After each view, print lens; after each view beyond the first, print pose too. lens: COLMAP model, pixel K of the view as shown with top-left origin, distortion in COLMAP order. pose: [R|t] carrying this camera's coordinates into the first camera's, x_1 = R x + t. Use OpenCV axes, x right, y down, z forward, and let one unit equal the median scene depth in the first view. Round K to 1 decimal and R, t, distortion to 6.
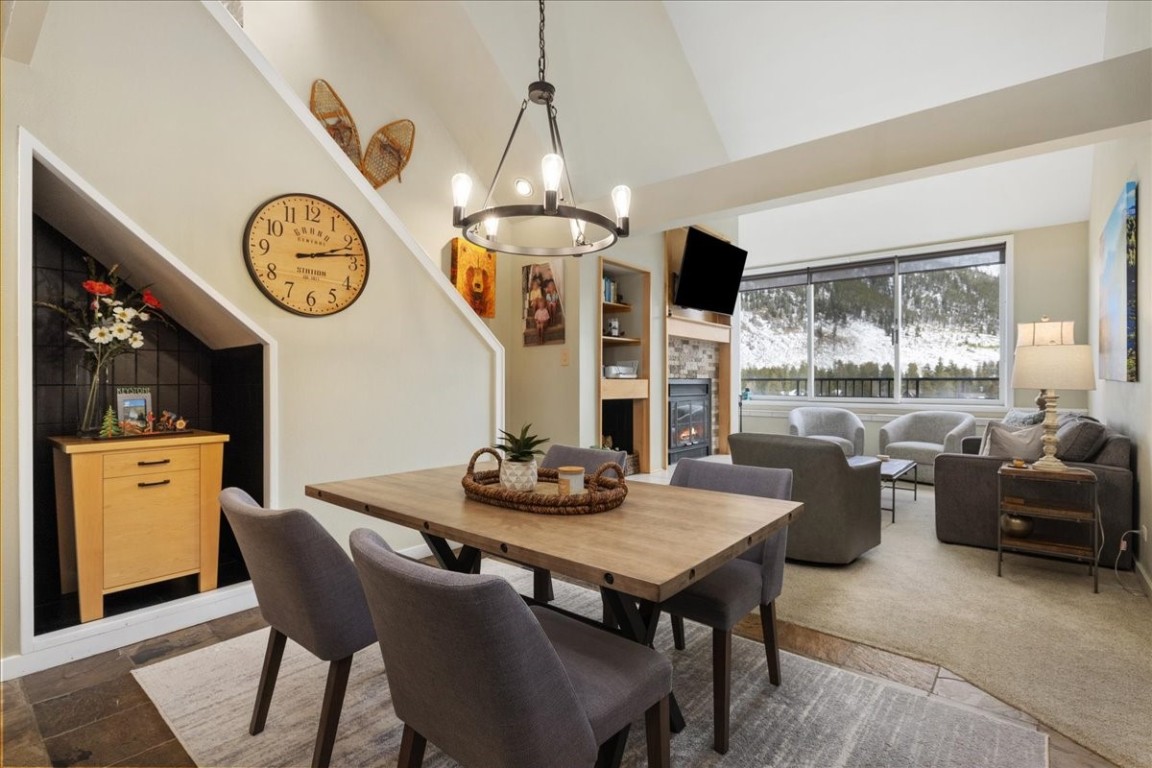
lens RADIAL K [[557.4, 0, 568.1], [0, 557.4, 383.5], [0, 0, 1]] dist [-0.000905, -0.000625]
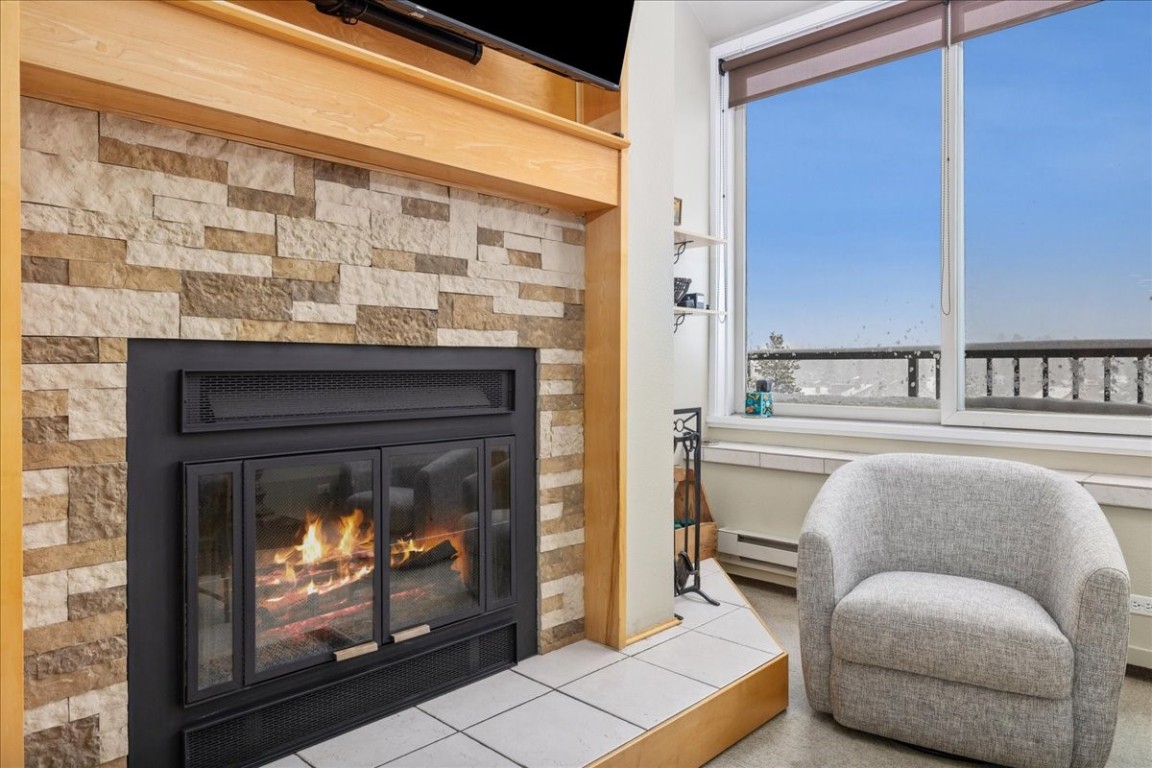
lens RADIAL K [[750.8, 0, 580.6], [0, 750.8, 375.6], [0, 0, 1]] dist [0.045511, 0.001742]
pose [[0.998220, -0.000510, -0.059633, 0.426622], [0.001059, 0.999957, 0.009170, 0.000527], [0.059626, -0.009217, 0.998178, 0.956295]]
